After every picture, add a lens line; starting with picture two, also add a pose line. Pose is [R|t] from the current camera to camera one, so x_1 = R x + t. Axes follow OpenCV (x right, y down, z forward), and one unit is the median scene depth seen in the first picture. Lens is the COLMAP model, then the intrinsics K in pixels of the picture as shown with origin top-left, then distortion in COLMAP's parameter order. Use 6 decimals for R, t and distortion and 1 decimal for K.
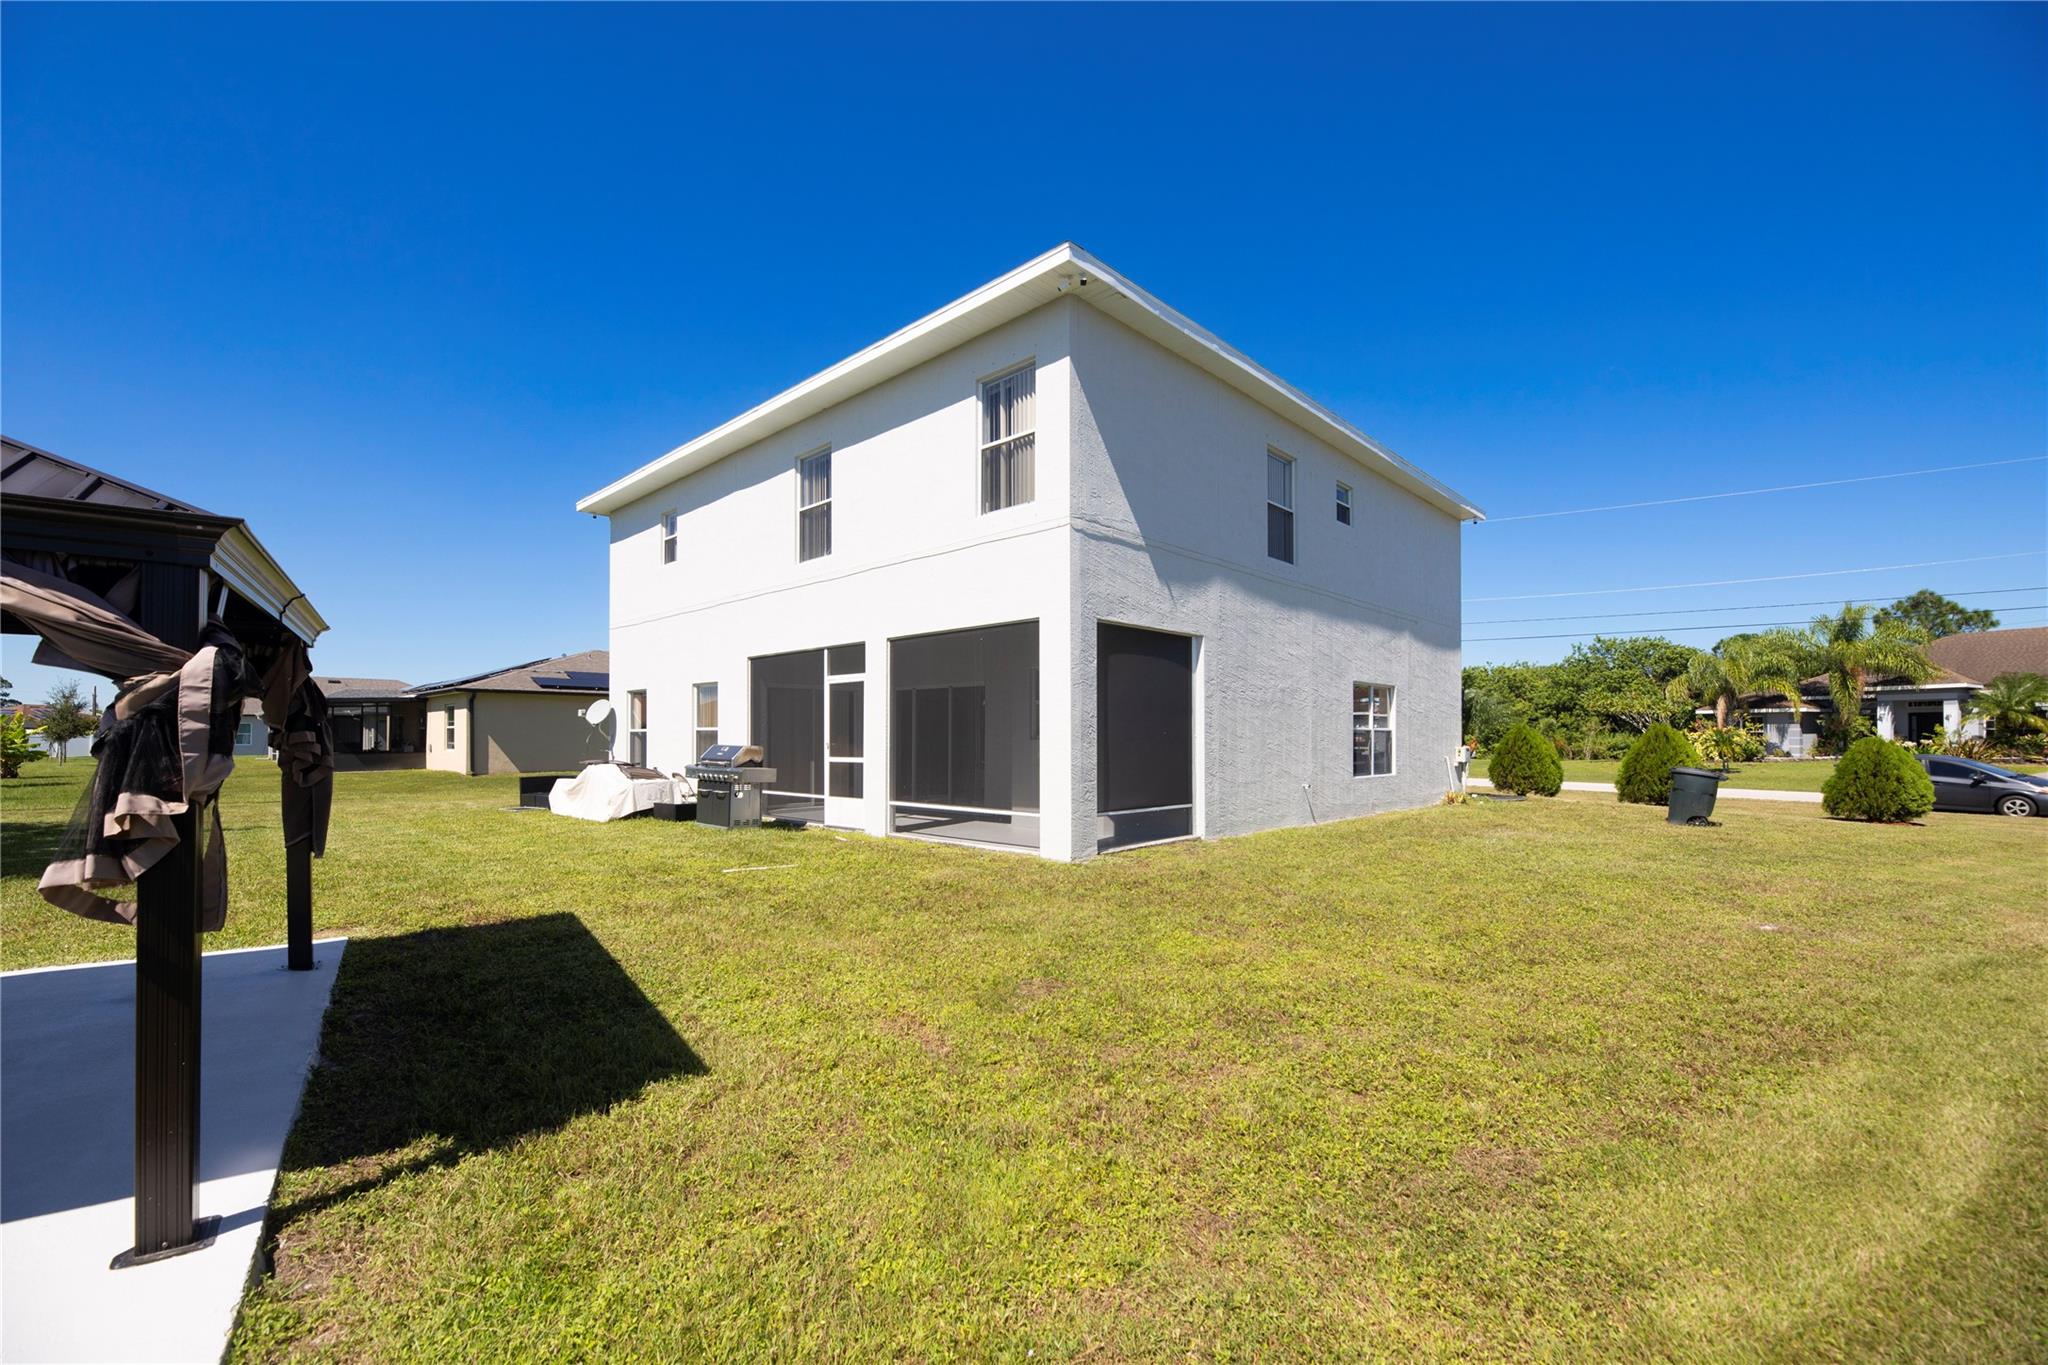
lens RADIAL K [[842.0, 0, 1027.4], [0, 842.0, 738.8], [0, 0, 1]] dist [0.000358, 0.000071]
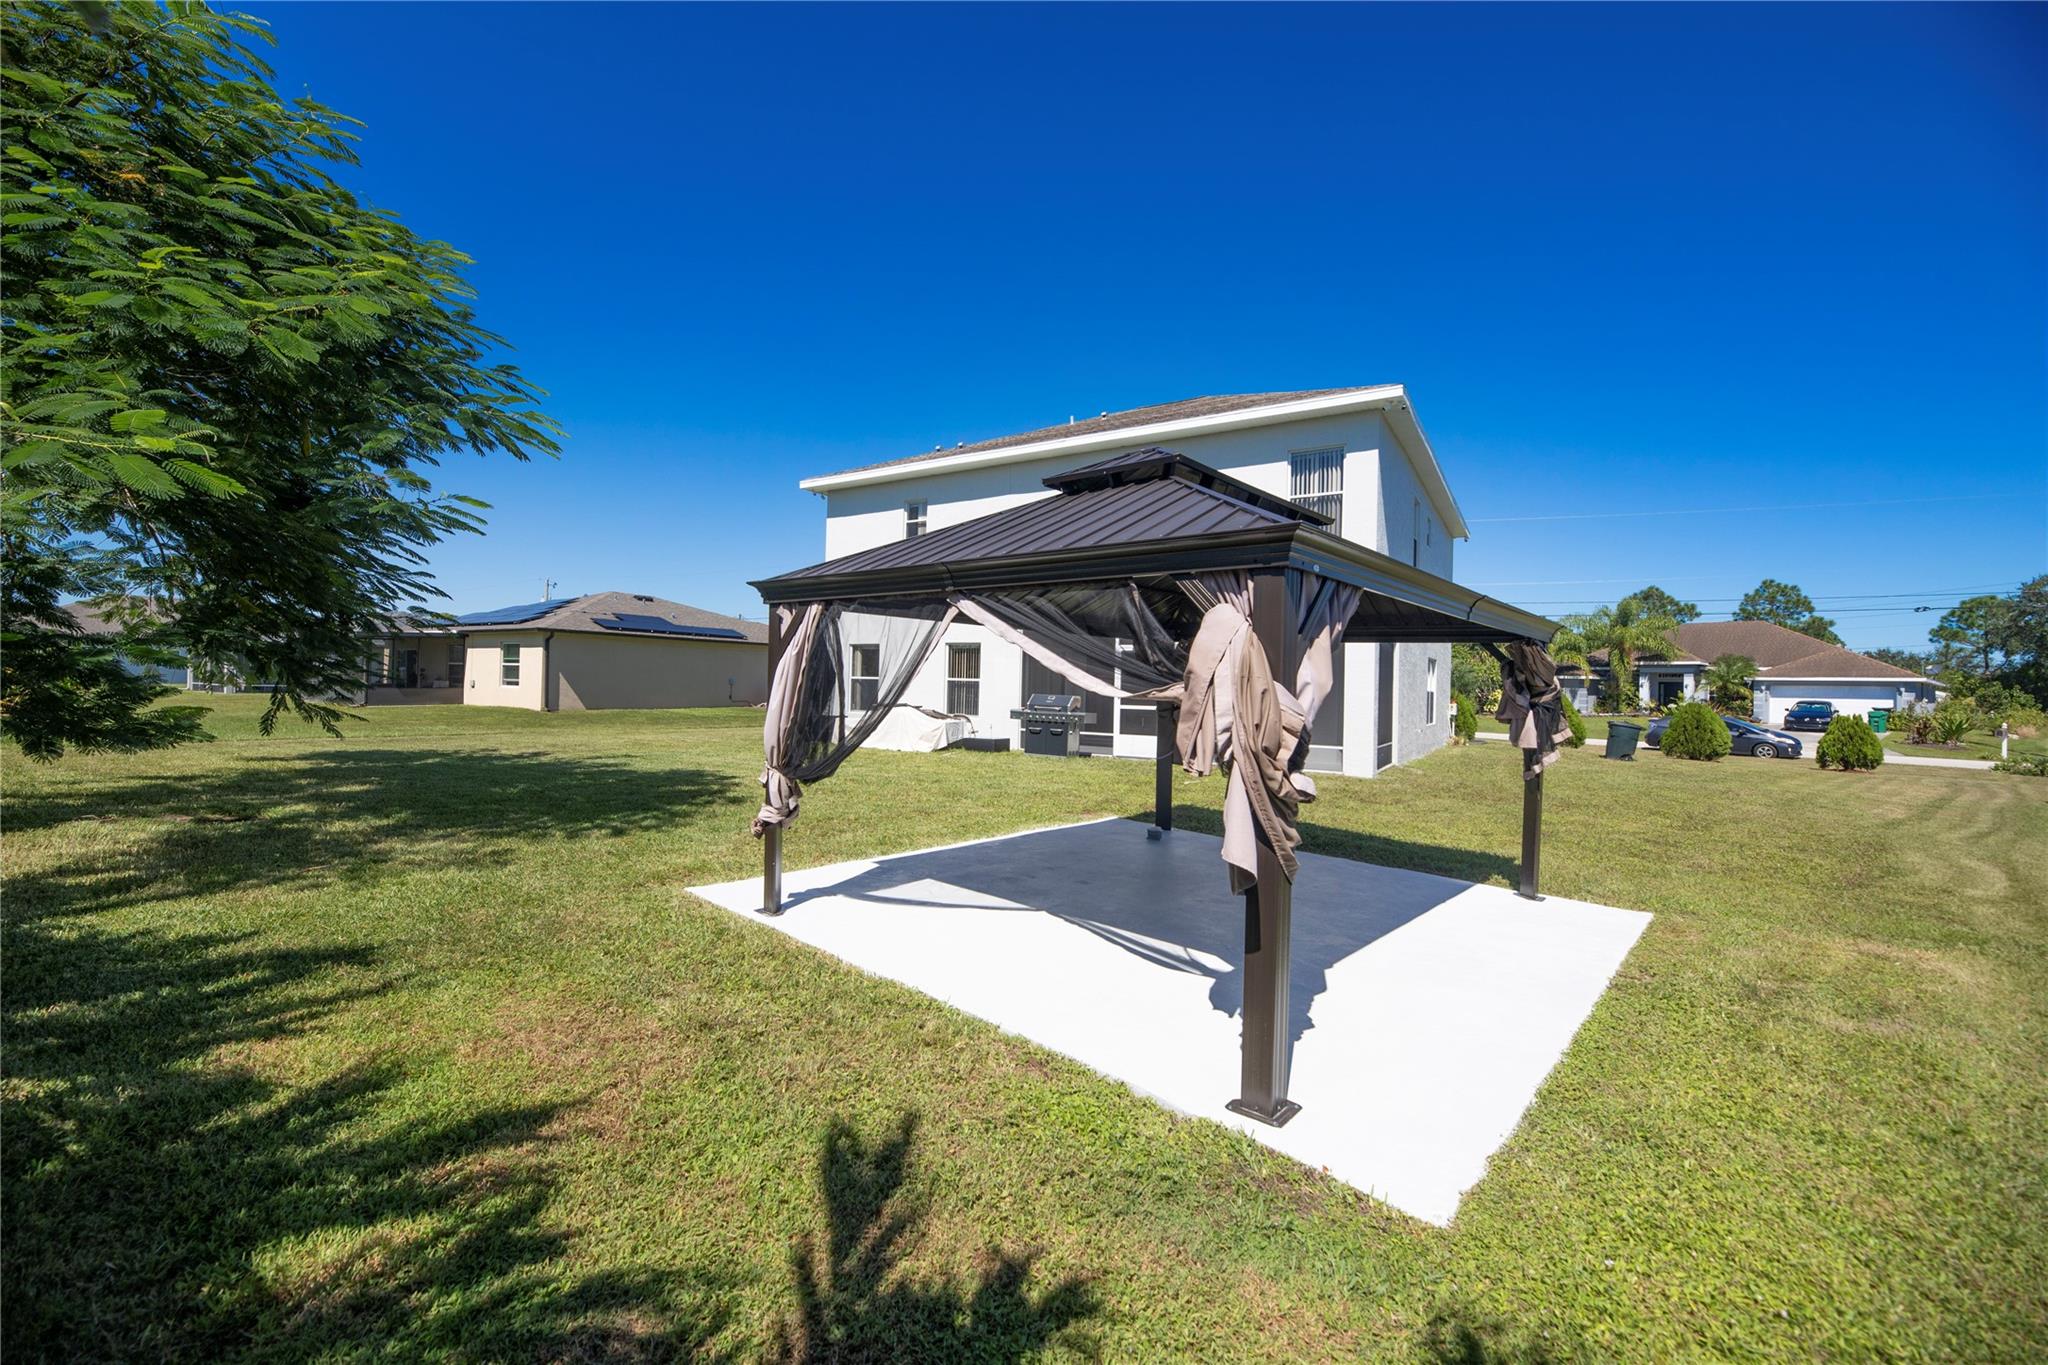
lens RADIAL K [[817.0, 0, 1024.0], [0, 817.0, 682.5], [0, 0, 1]] dist [-0.000567, -0.000121]
pose [[0.981207, 0.023543, 0.191516, -0.615631], [-0.023268, 0.999722, -0.003686, -0.005599], [-0.191549, -0.000839, 0.981483, -0.244660]]
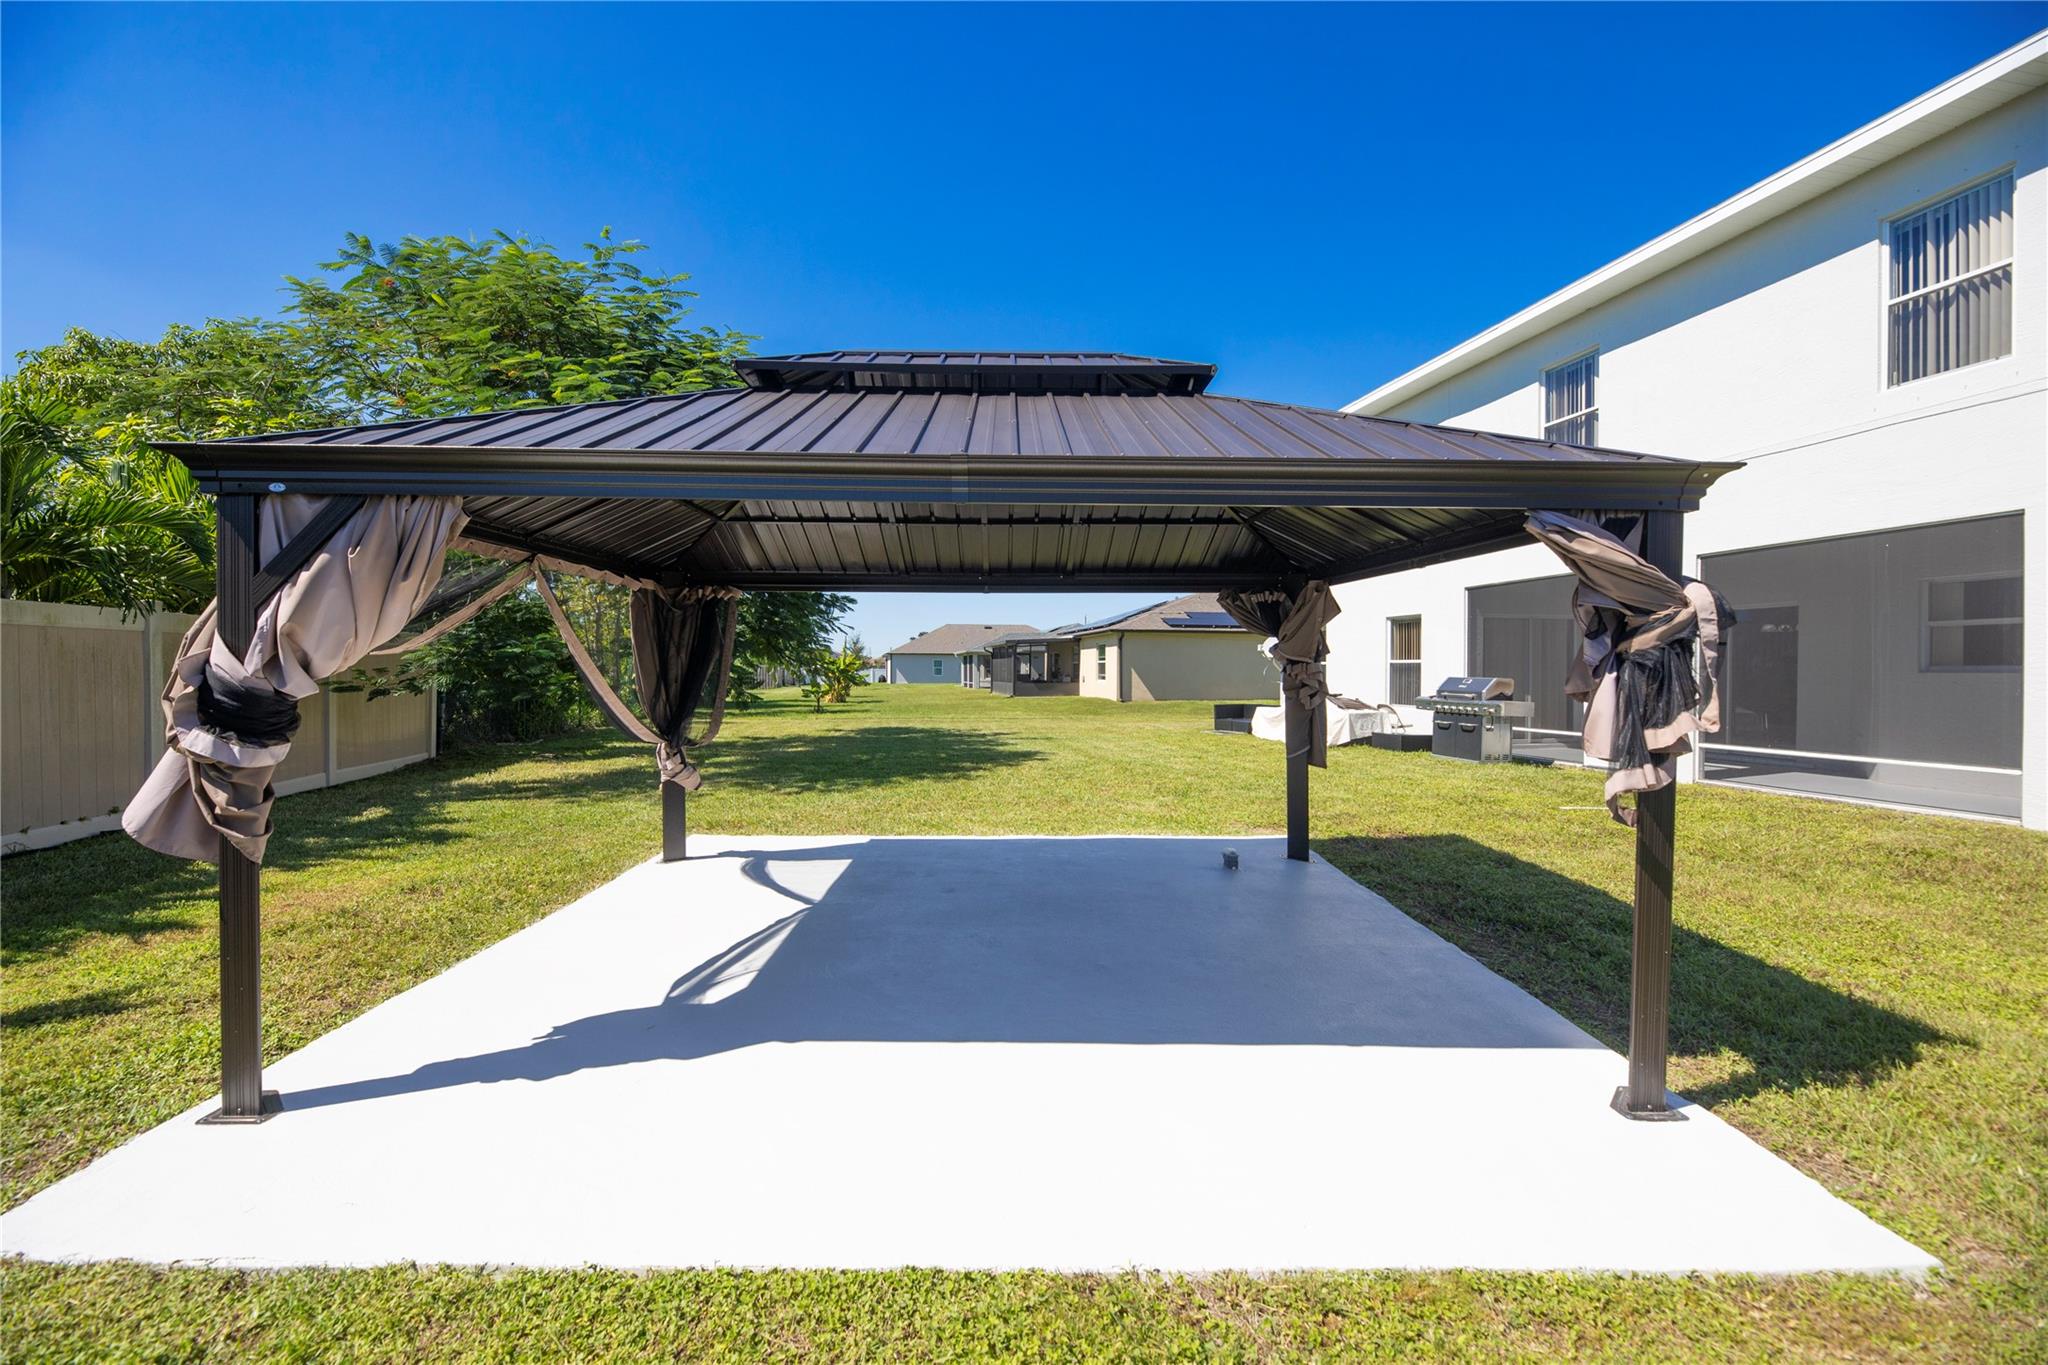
lens RADIAL K [[828.3, 0, 1024.0], [0, 828.3, 682.5], [0, 0, 1]] dist [-0.002195, -0.000363]
pose [[0.819275, 0.010475, -0.573305, -0.226428], [-0.003810, 0.999910, 0.012826, 0.002868], [0.573388, -0.008324, 0.819242, -0.087149]]
